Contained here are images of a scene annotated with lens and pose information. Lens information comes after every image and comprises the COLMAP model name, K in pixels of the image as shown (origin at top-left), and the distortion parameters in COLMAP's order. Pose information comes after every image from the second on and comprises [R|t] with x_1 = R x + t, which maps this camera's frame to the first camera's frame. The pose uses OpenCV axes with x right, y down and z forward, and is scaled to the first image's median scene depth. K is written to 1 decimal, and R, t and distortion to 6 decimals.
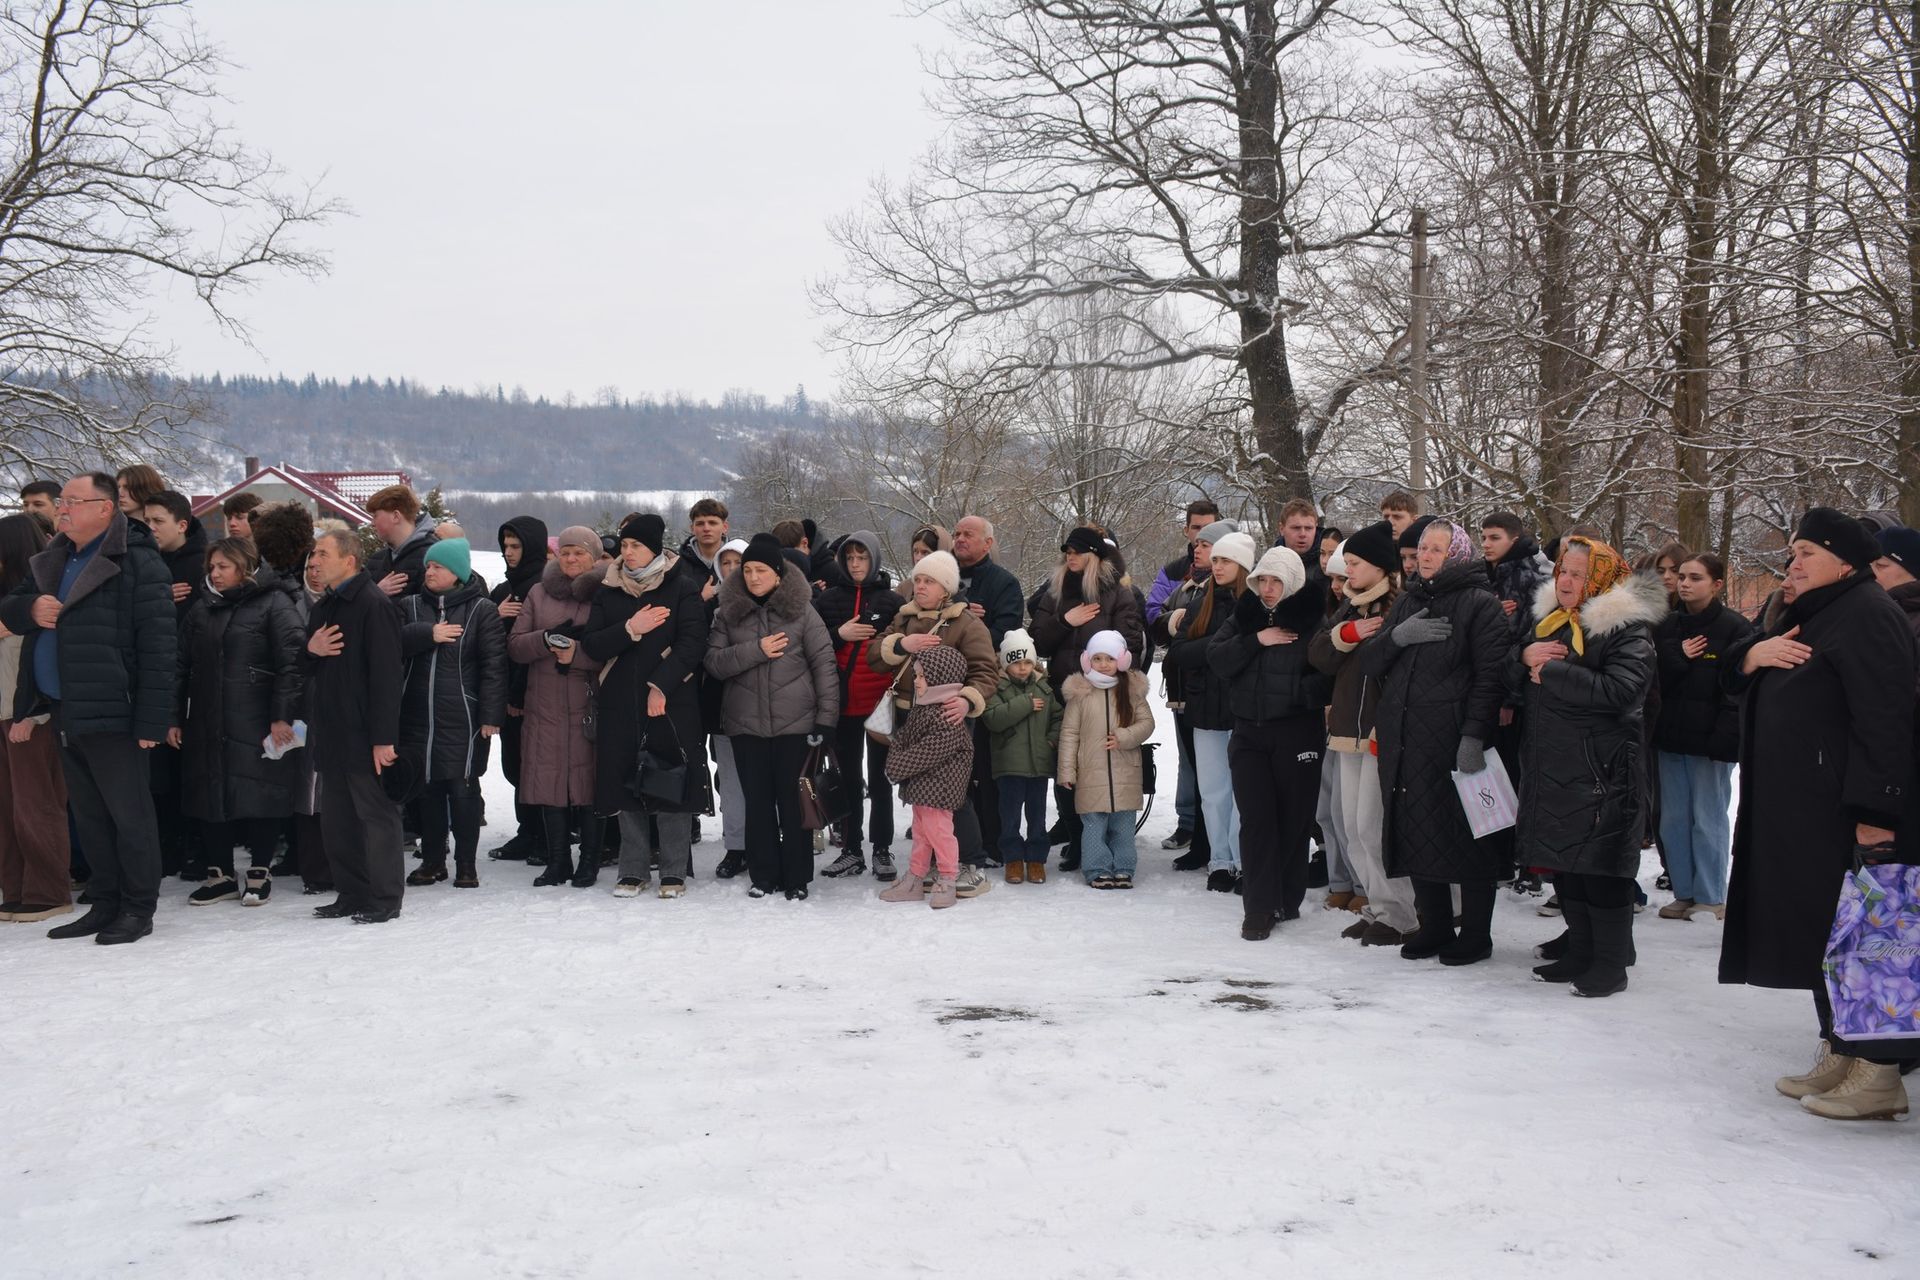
lens RADIAL K [[2195.2, 0, 960.0], [0, 2195.2, 640.0], [0, 0, 1]] dist [0.018615, 0.309404]
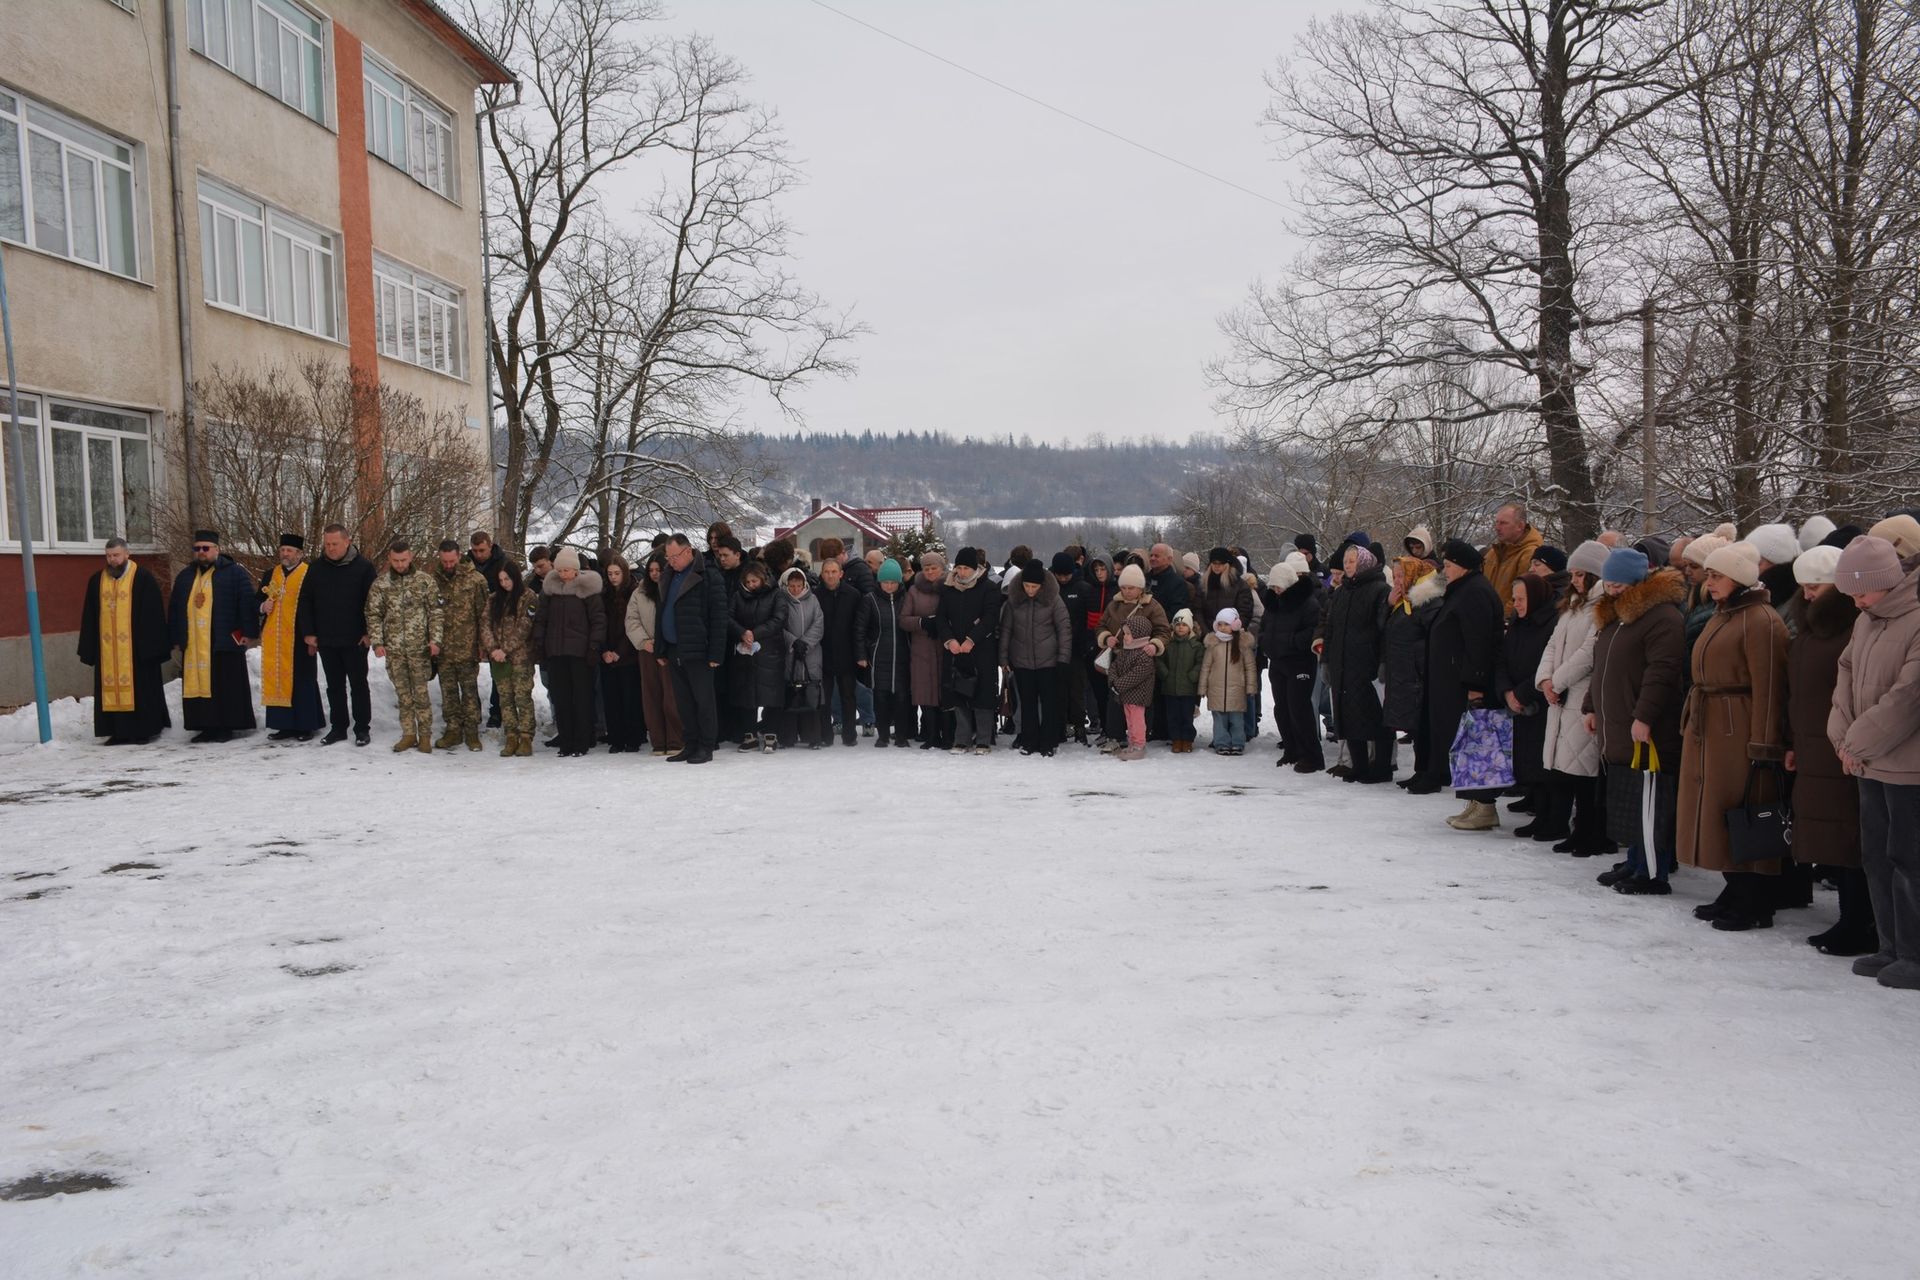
lens RADIAL K [[1799.7, 0, 960.0], [0, 1799.7, 640.0], [0, 0, 1]] dist [-0.099201, 0.237765]
pose [[0.972597, -0.001320, -0.232496, 0.042555], [0.001615, 0.999998, 0.001078, 0.004188], [0.232494, -0.001424, 0.972597, -0.098528]]
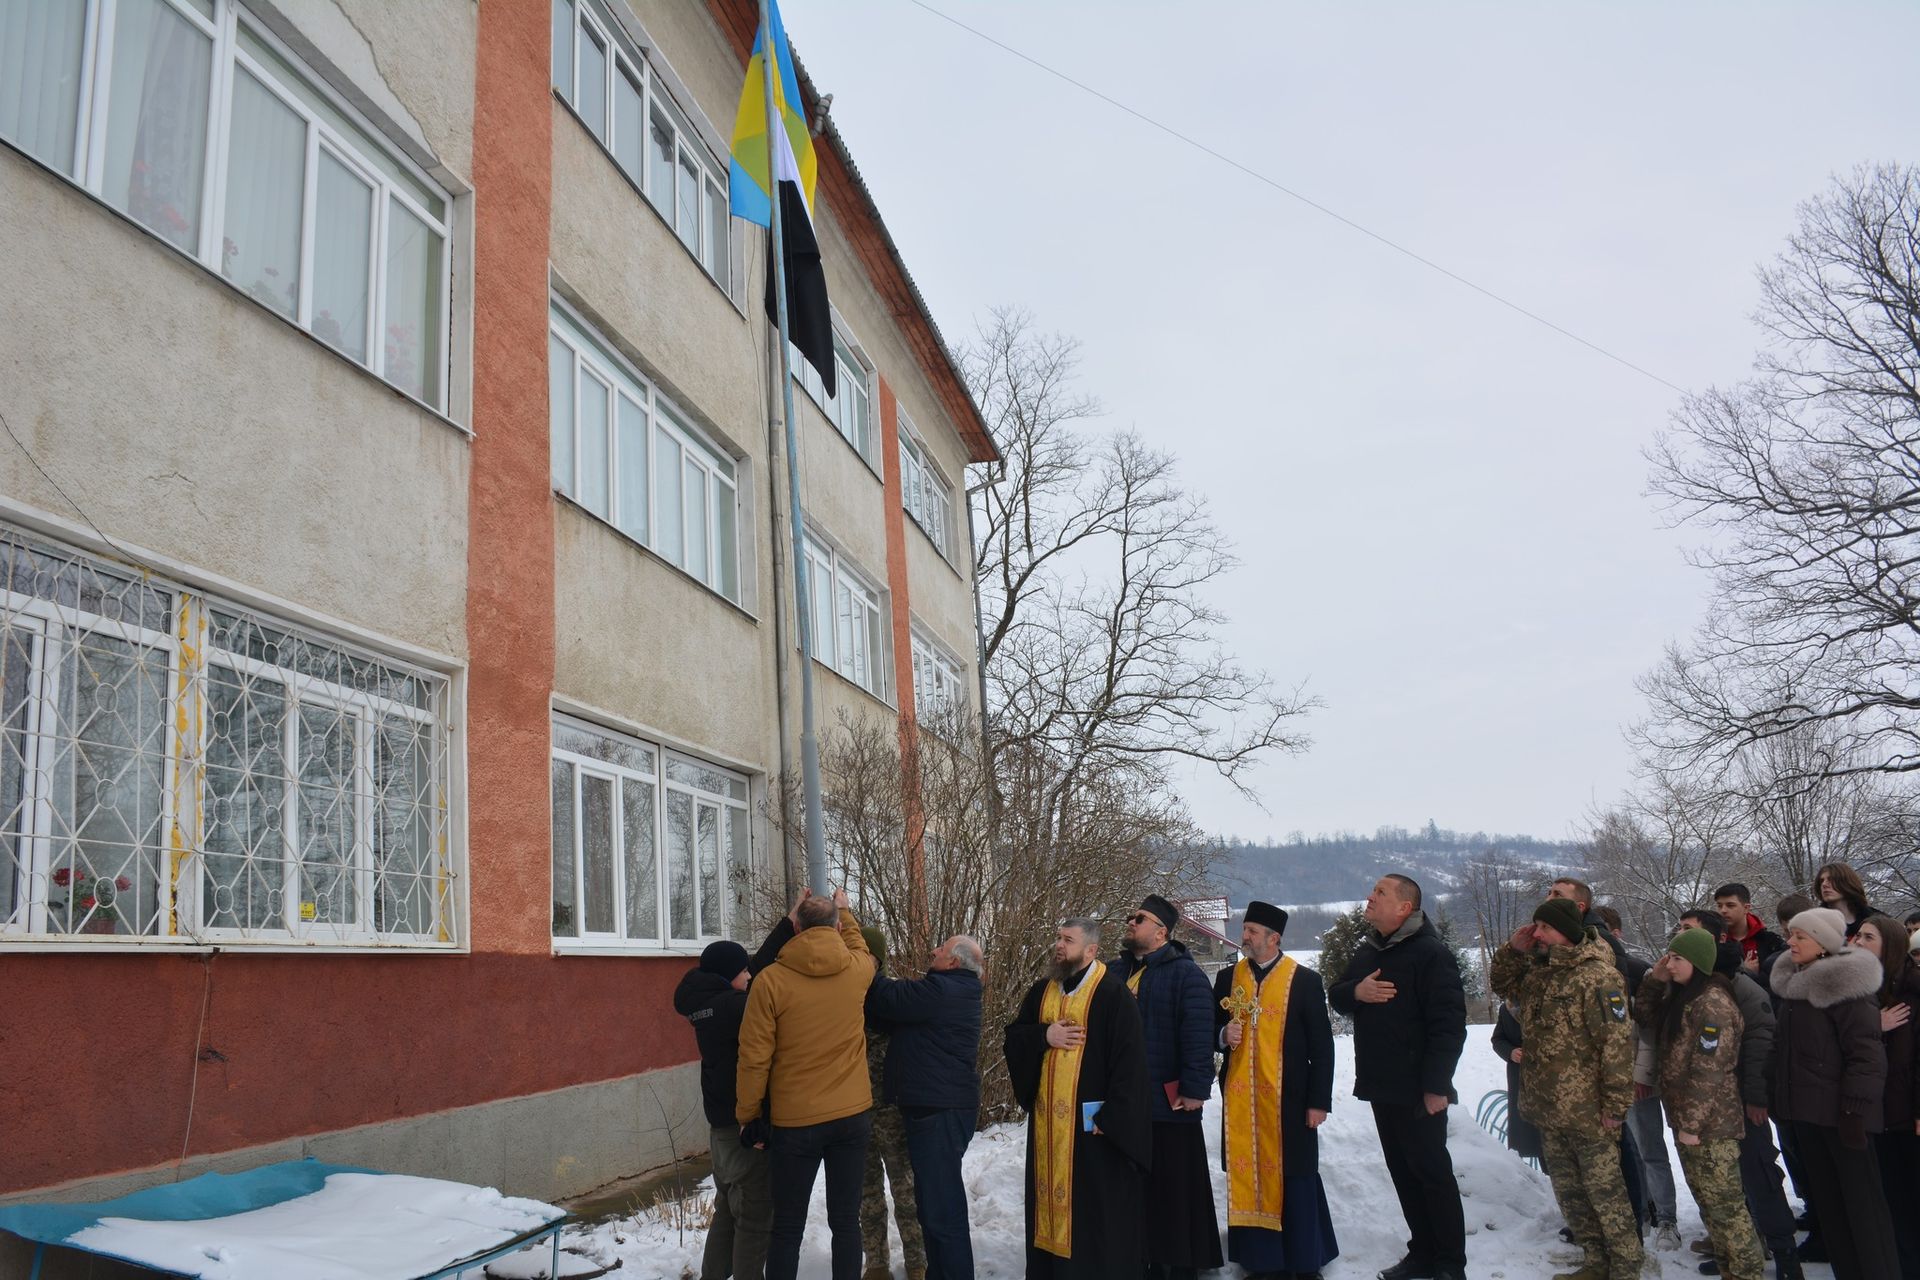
lens RADIAL K [[1531.4, 0, 960.0], [0, 1531.4, 640.0], [0, 0, 1]] dist [-0.144039, 0.115283]
pose [[0.928285, -0.111553, -0.354744, -0.122773], [0.023280, 0.969507, -0.243955, -0.004278], [0.371140, 0.218202, 0.902576, 0.034680]]
